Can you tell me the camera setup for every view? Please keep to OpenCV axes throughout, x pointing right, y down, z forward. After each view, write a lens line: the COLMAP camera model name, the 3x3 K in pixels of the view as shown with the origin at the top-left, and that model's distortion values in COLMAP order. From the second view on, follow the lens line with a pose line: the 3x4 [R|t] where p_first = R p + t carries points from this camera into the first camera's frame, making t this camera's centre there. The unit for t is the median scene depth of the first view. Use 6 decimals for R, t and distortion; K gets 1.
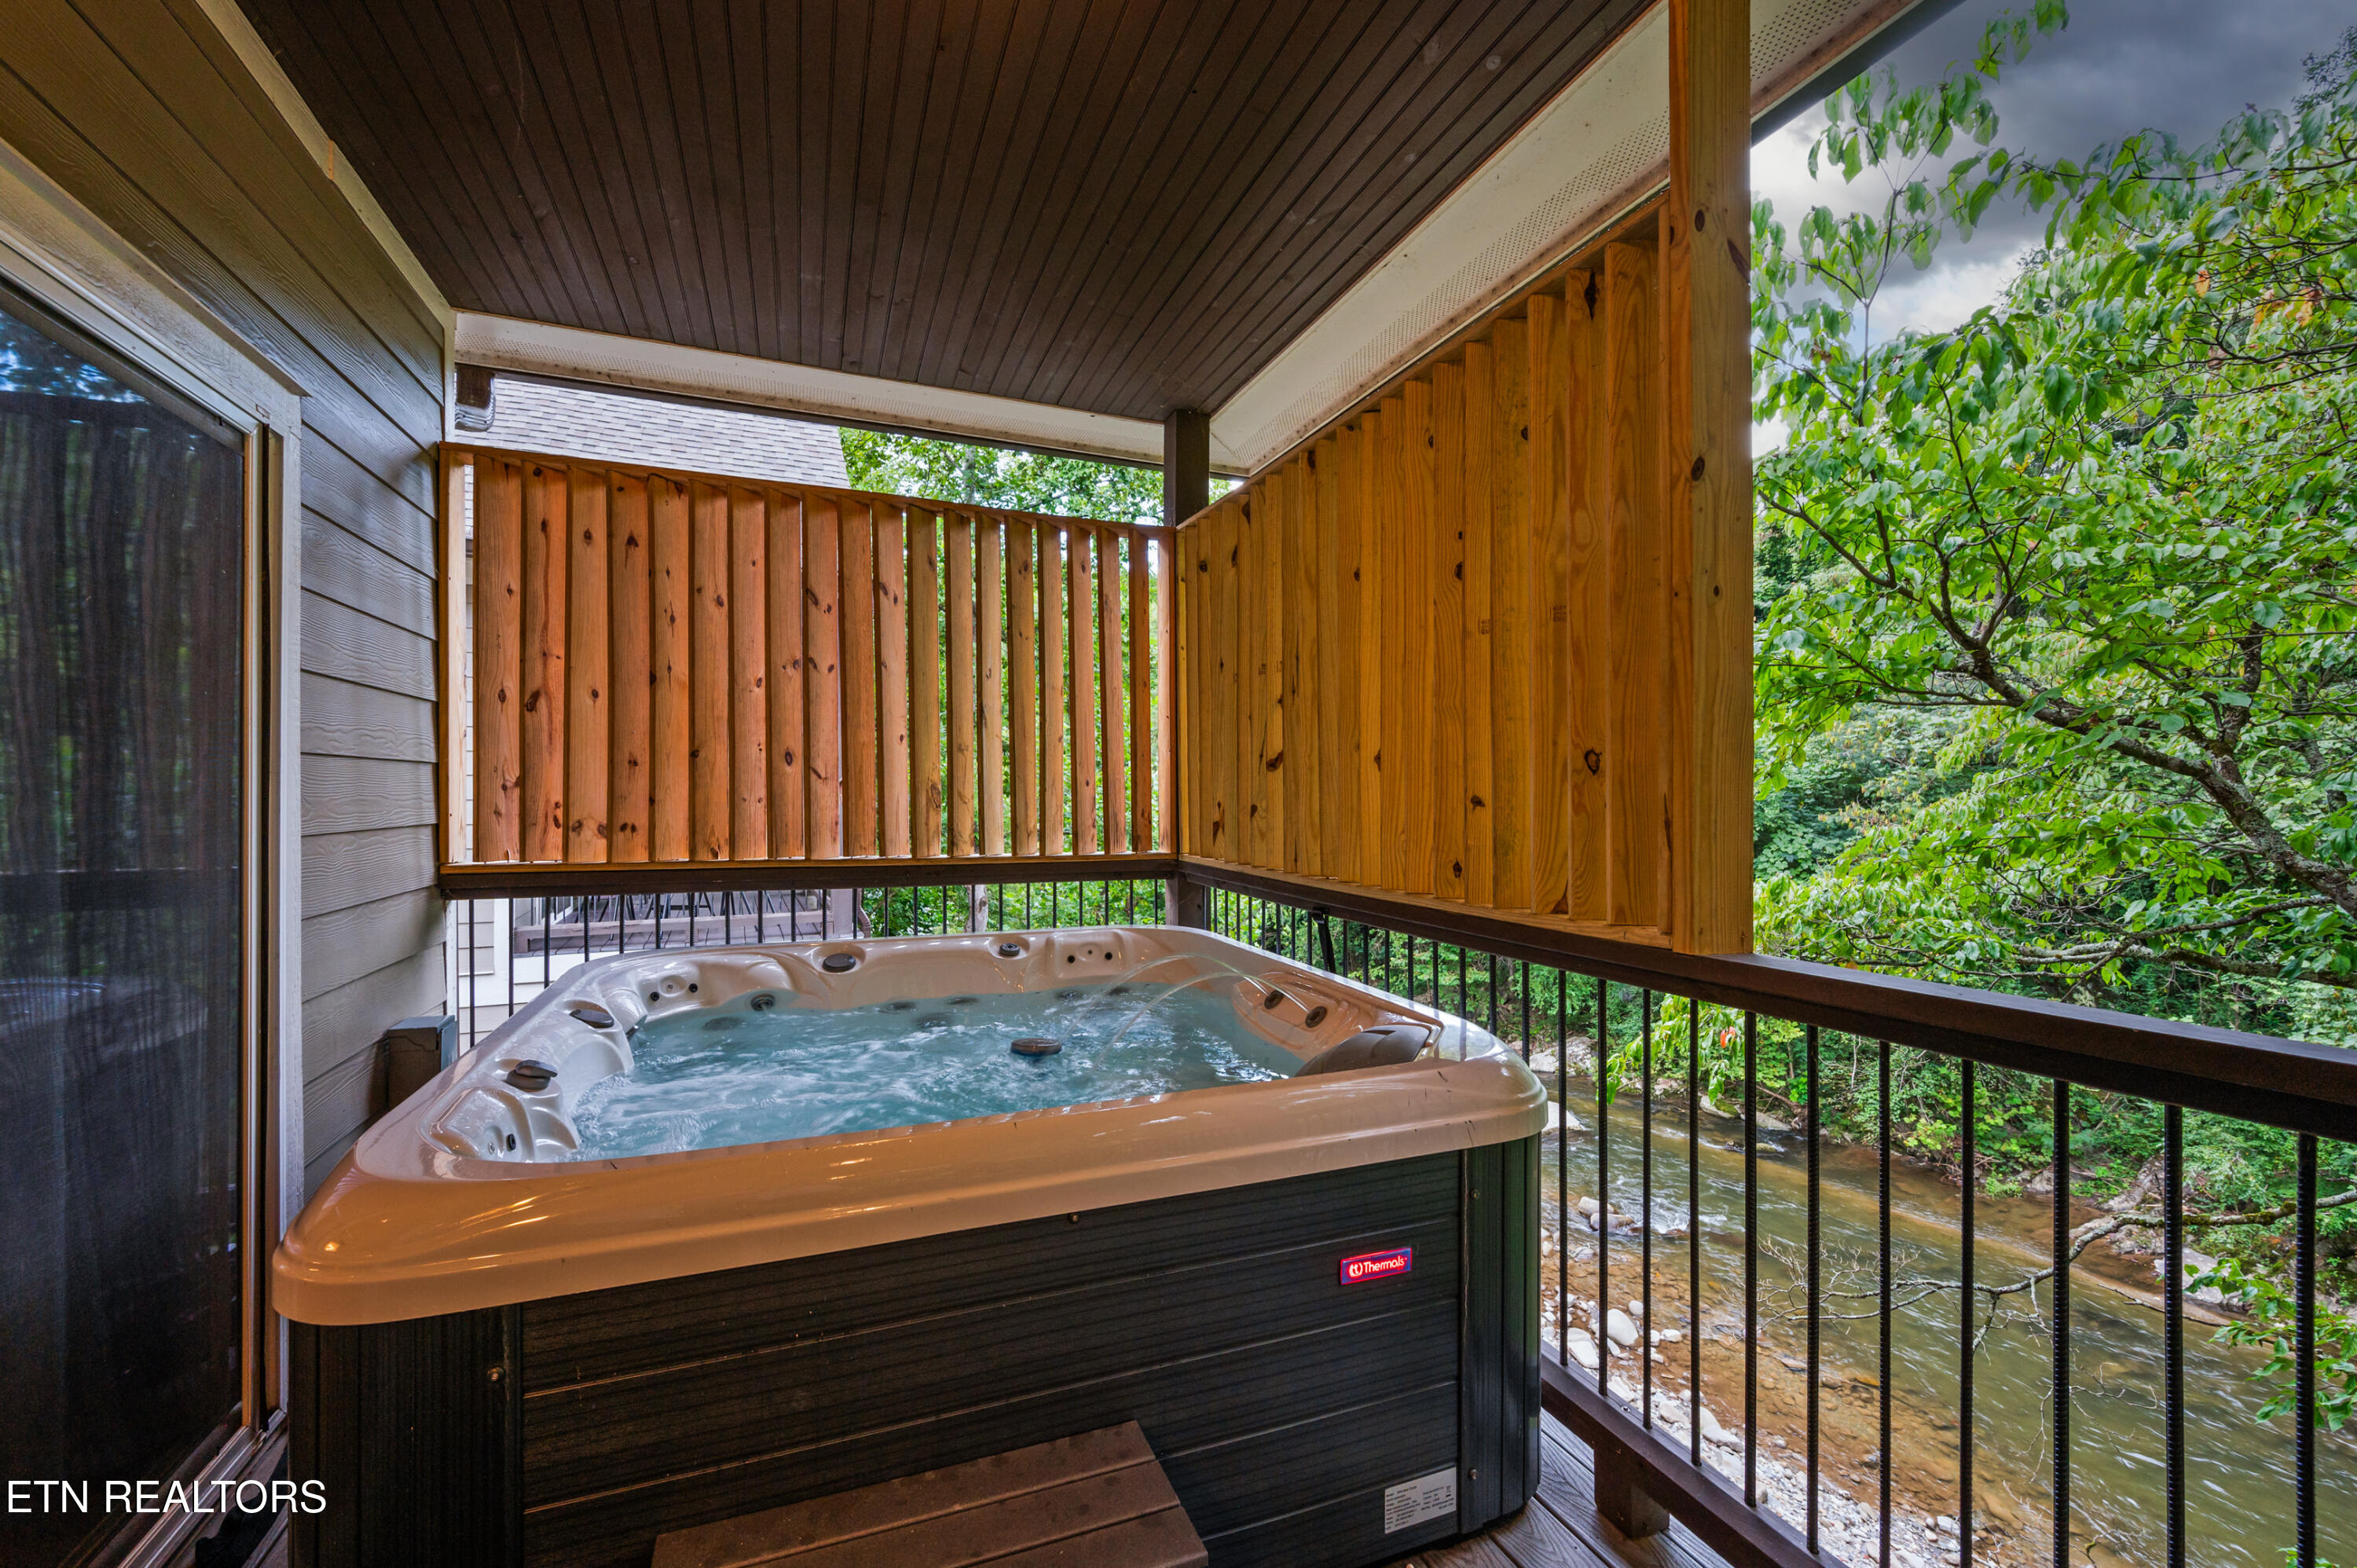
lens RADIAL K [[944.3, 0, 1171.2], [0, 944.3, 792.9], [0, 0, 1]] dist [-0.001855, -0.000249]
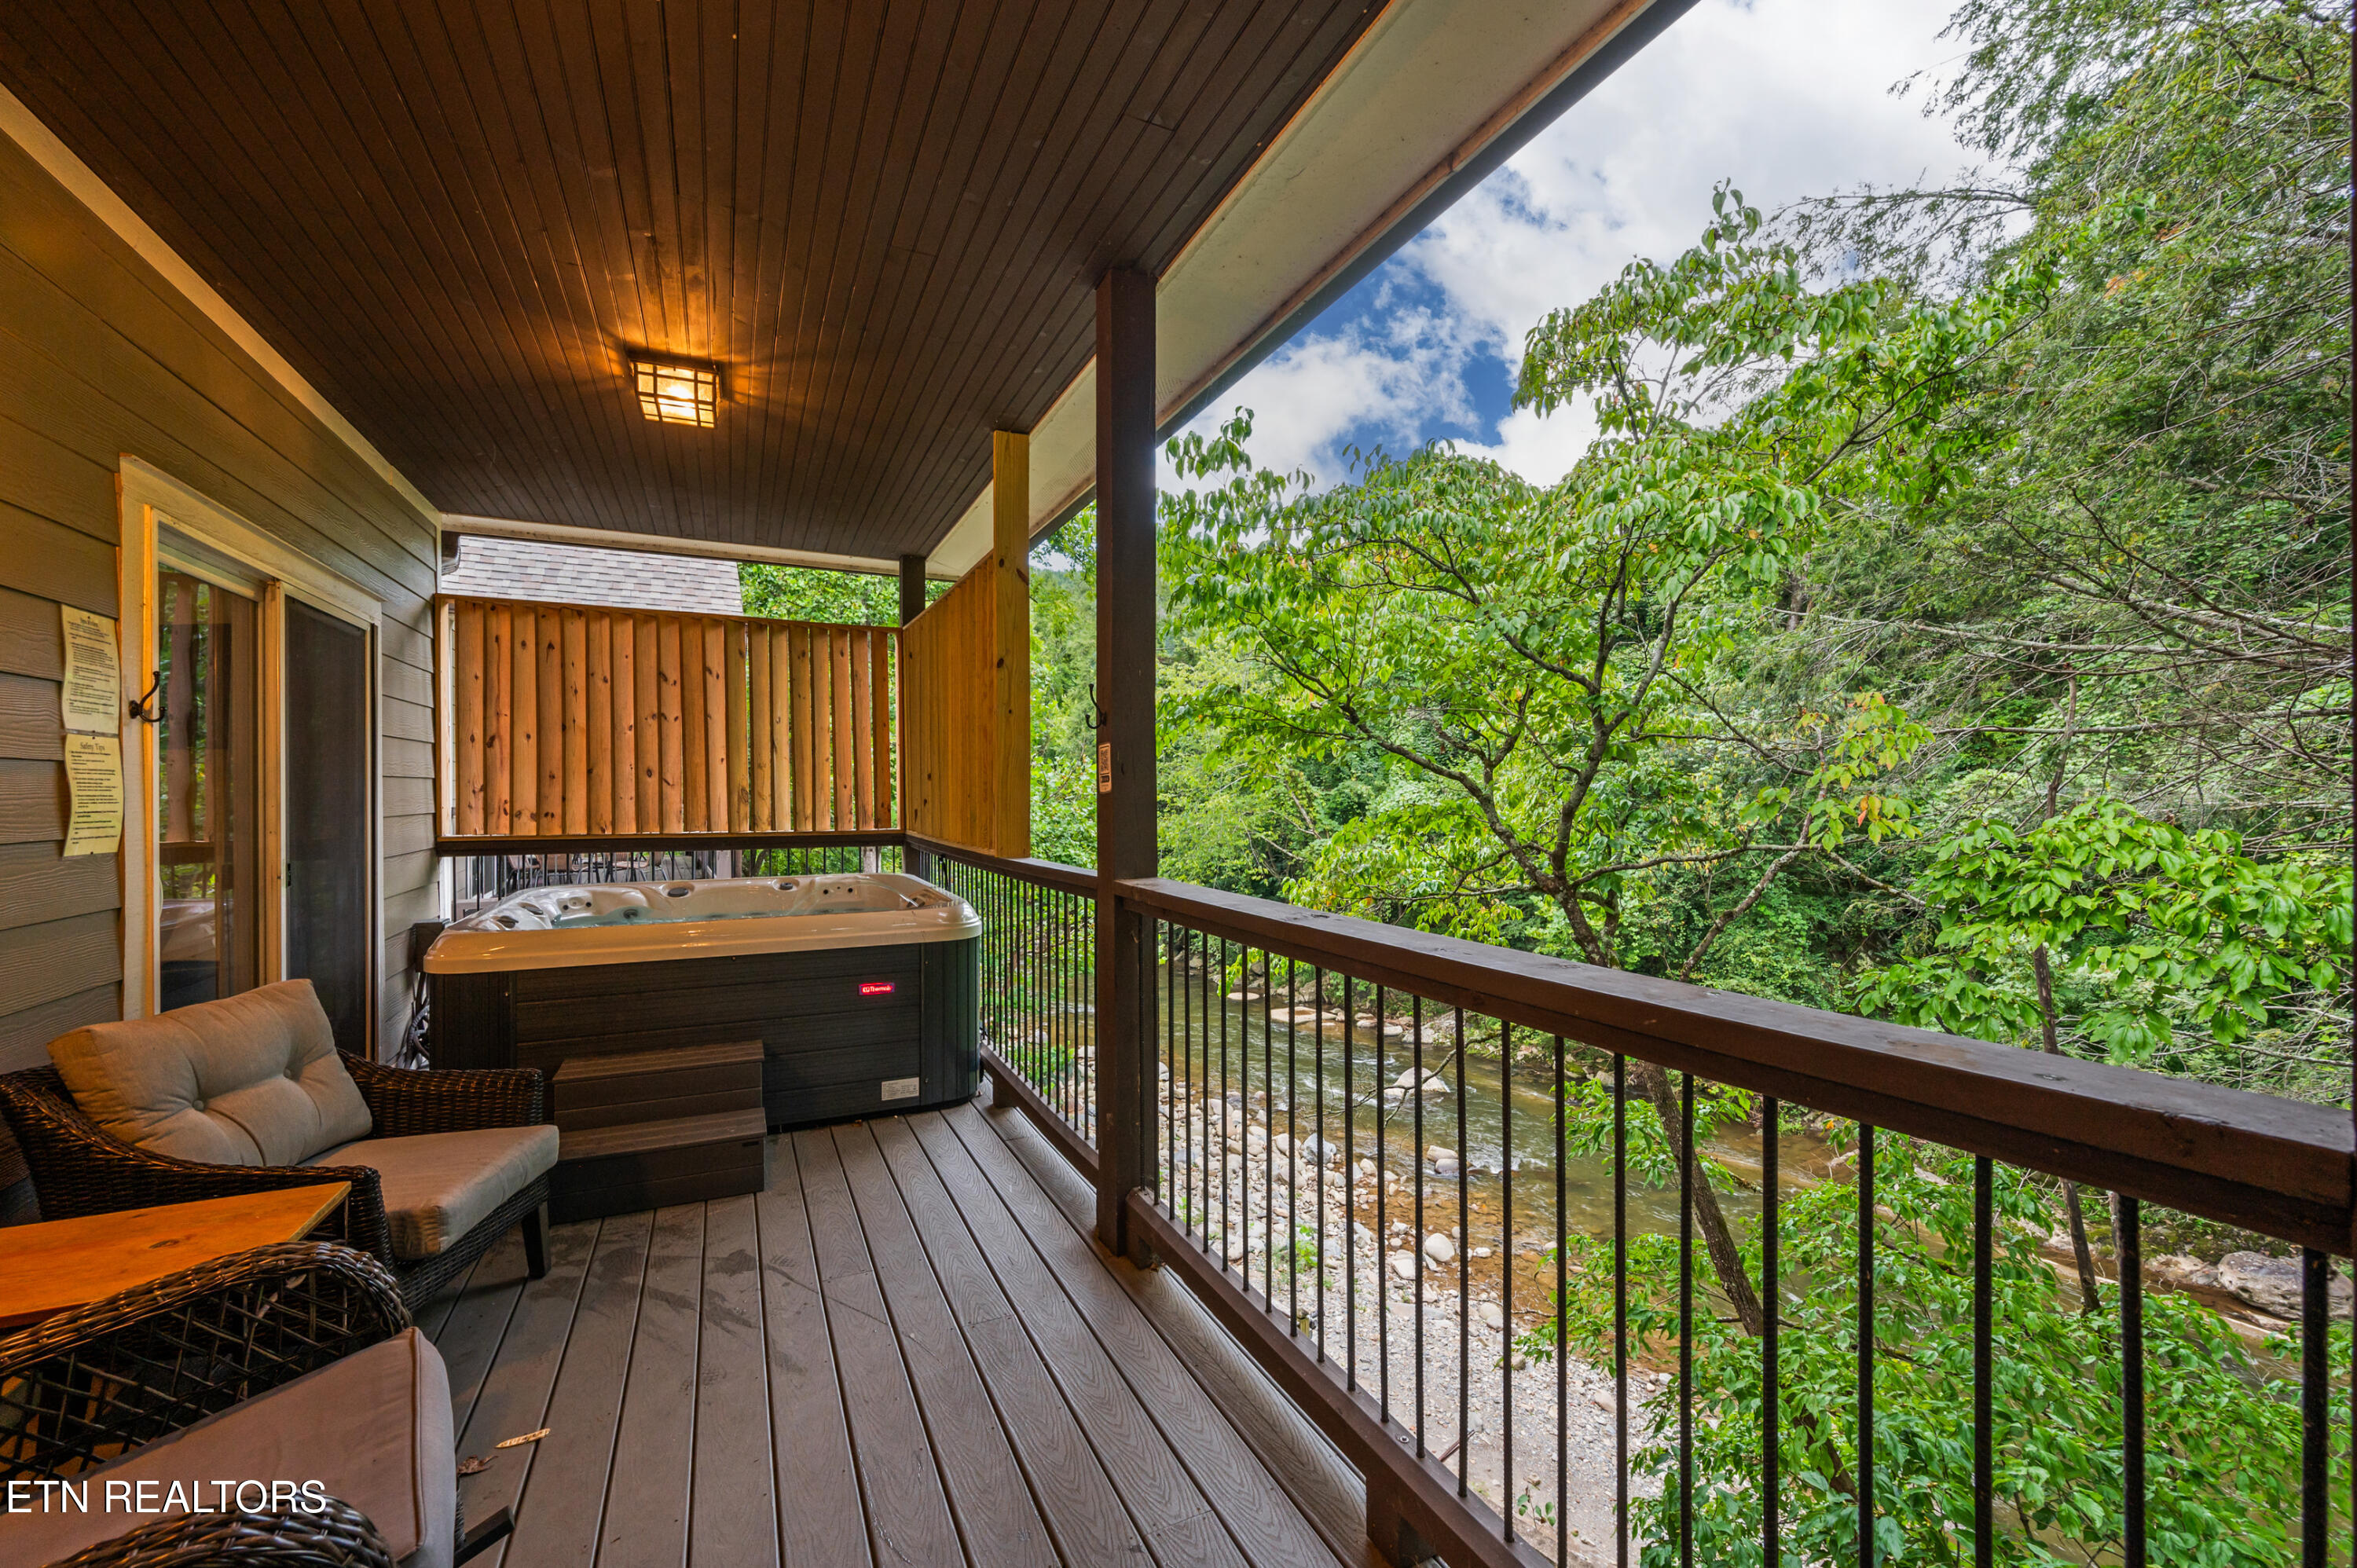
lens RADIAL K [[944.3, 0, 1183.4], [0, 944.3, 789.3], [0, 0, 1]] dist [-0.001855, -0.000249]
pose [[0.997288, -0.005973, 0.073361, 0.426612], [0.005993, 0.999982, -0.000057, -0.002033], [-0.073360, 0.000496, 0.997305, -0.756464]]
